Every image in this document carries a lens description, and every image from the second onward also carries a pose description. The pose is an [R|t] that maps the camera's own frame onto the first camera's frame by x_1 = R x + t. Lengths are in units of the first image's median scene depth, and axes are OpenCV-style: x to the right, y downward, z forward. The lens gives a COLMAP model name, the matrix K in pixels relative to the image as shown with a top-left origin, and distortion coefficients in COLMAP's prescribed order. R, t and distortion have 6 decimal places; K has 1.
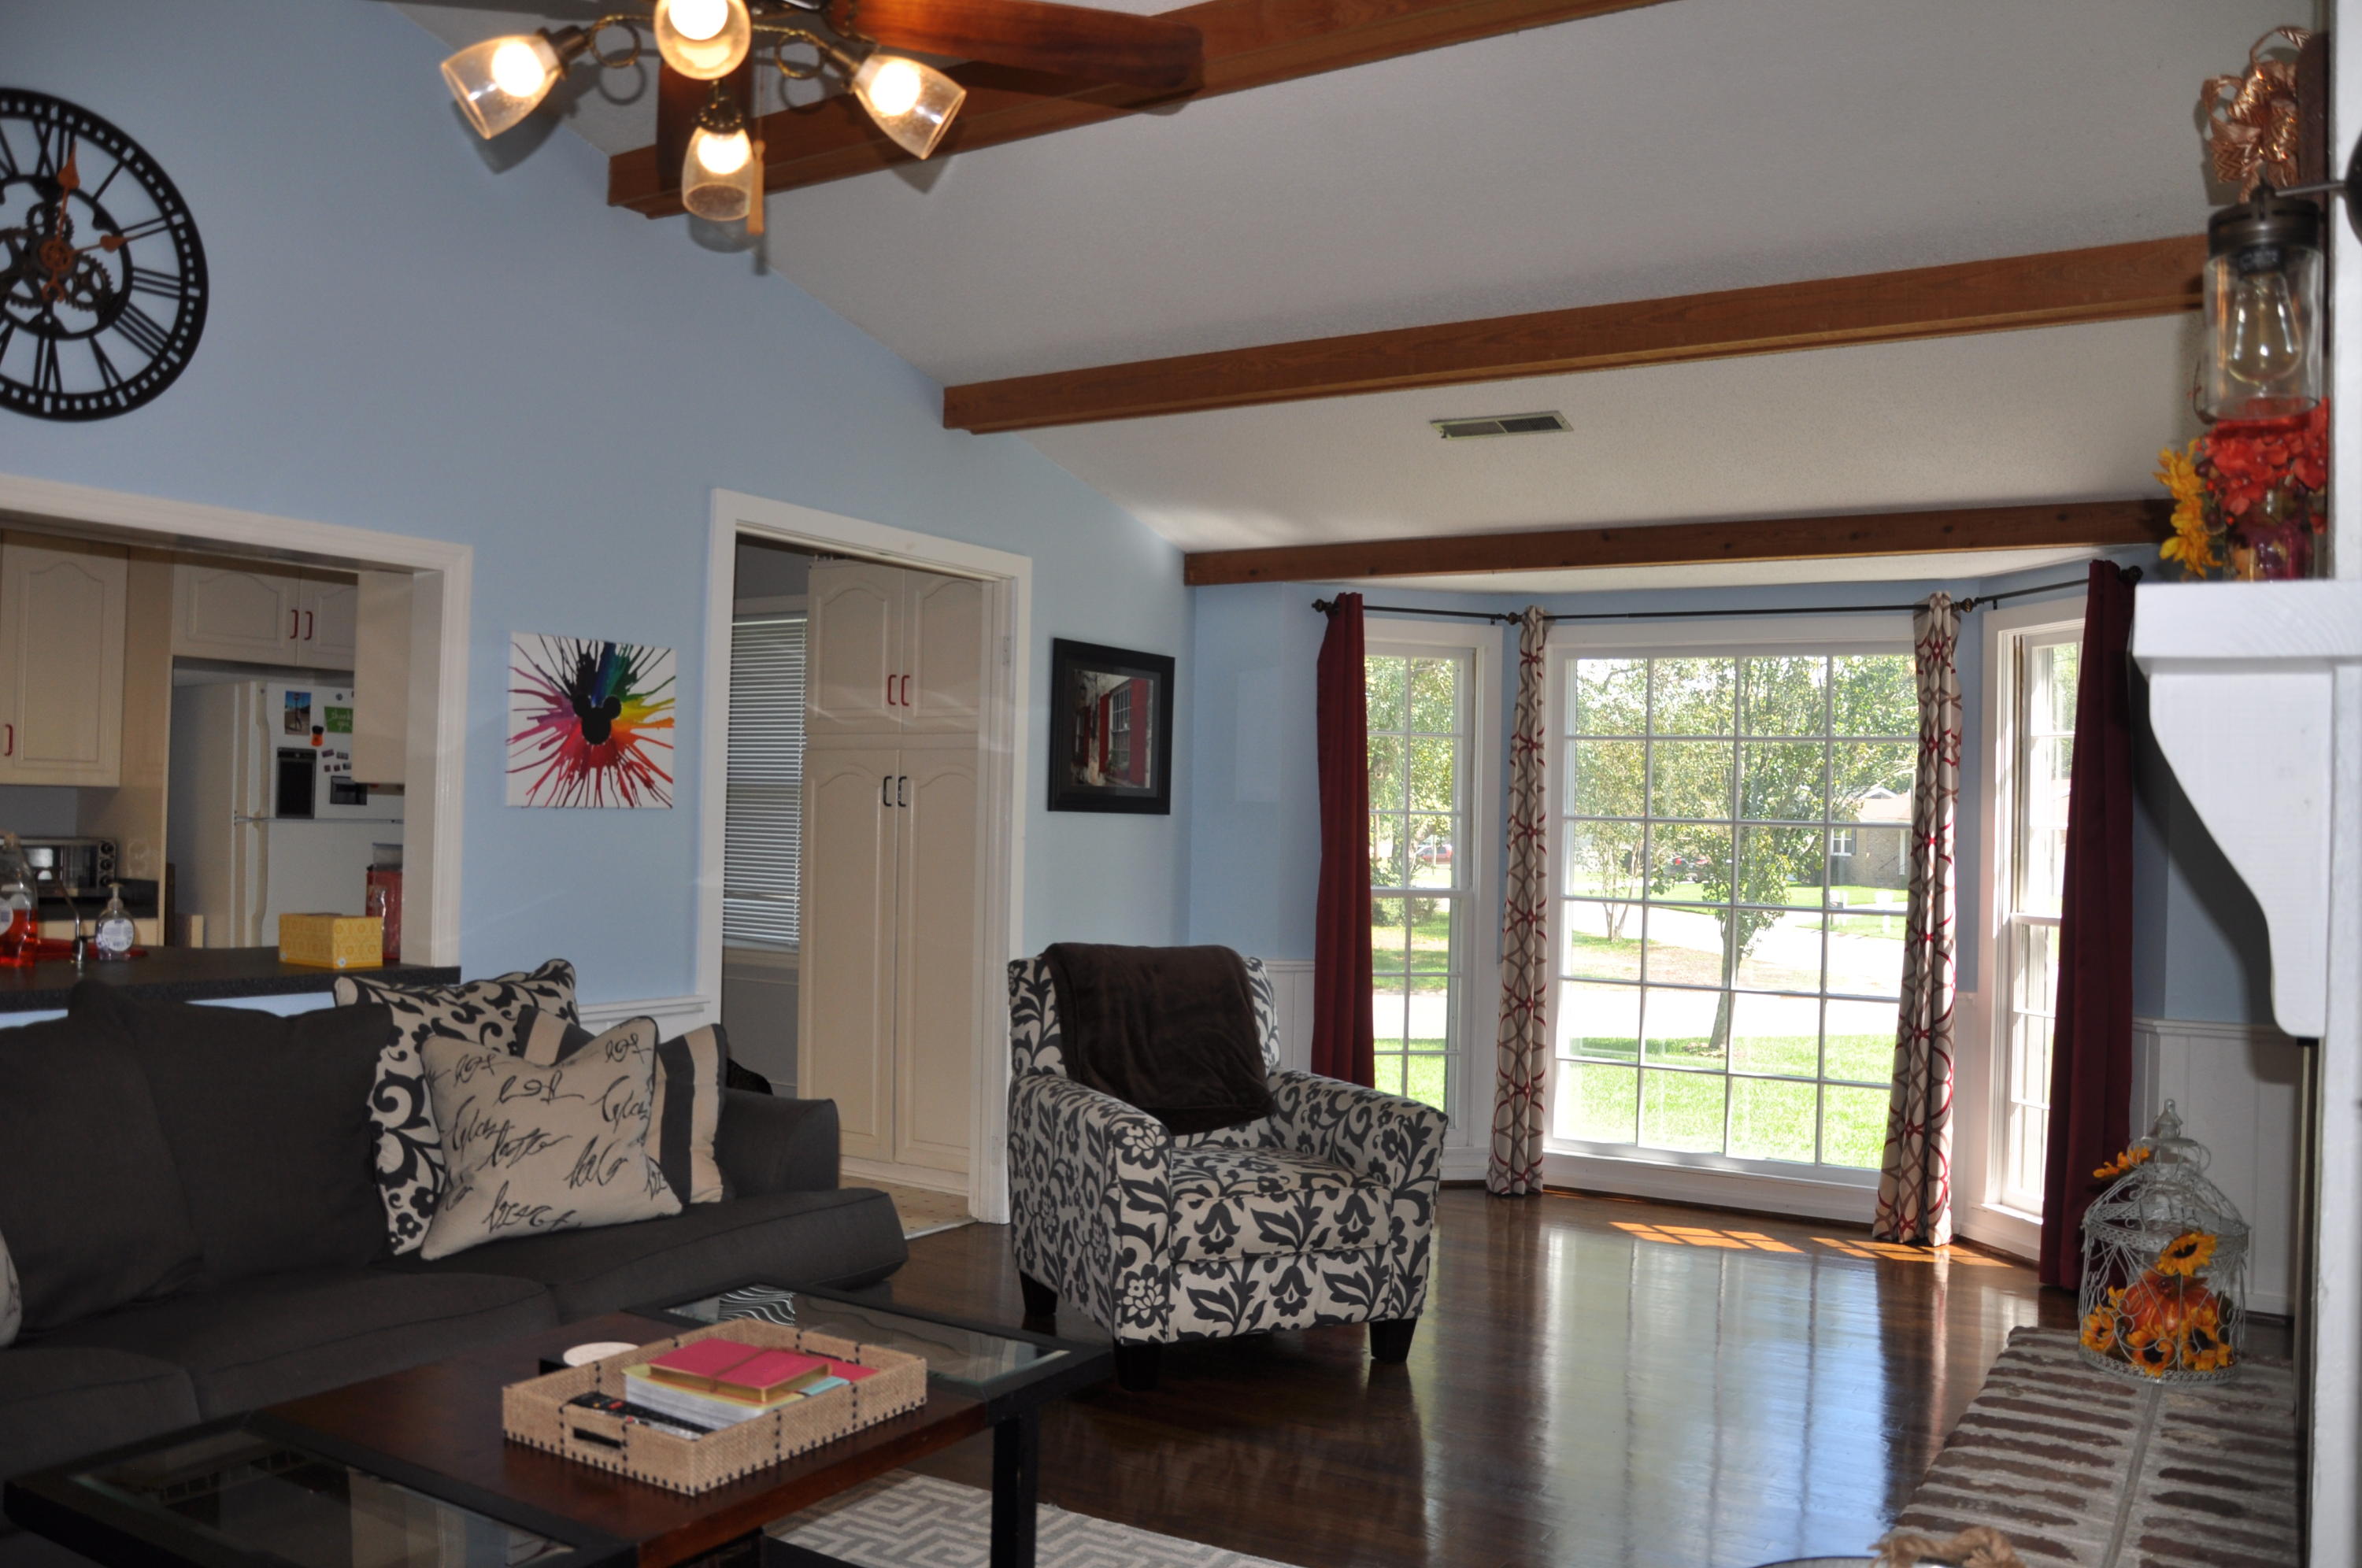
lens RADIAL K [[1858.8, 0, 1181.0], [0, 1858.8, 784.0], [0, 0, 1]] dist [-0.131887, 0.004899]
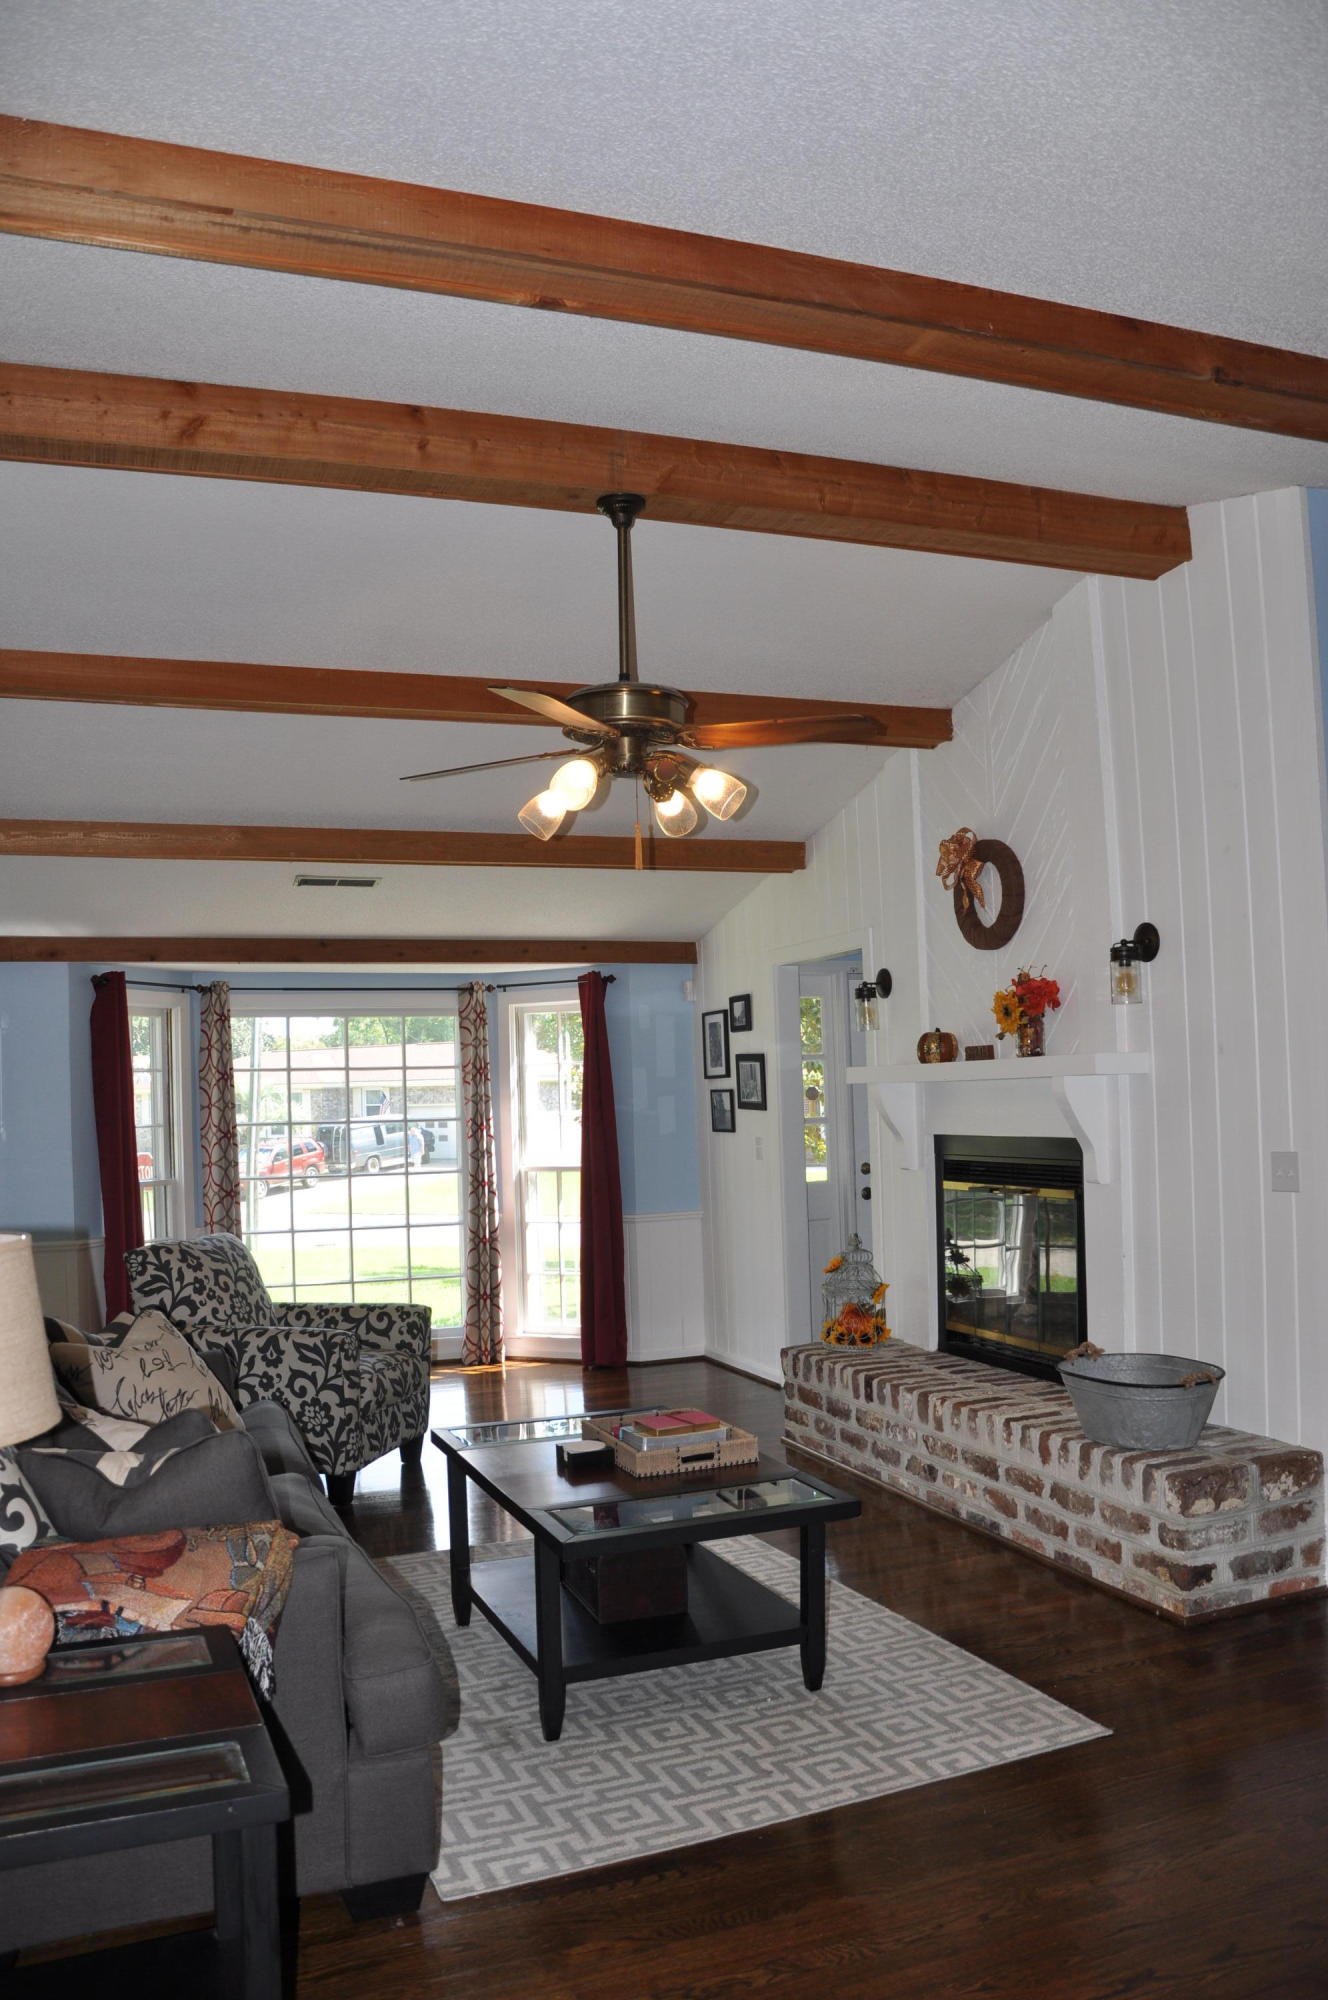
lens RADIAL K [[1574.1, 0, 664.0], [0, 1574.1, 1000.0], [0, 0, 1]] dist [-0.131887, 0.004899]
pose [[0.599029, 0.004773, 0.800713, -0.673711], [0.026361, 0.999323, -0.025678, -0.046359], [-0.800293, 0.036489, 0.598498, -0.026261]]
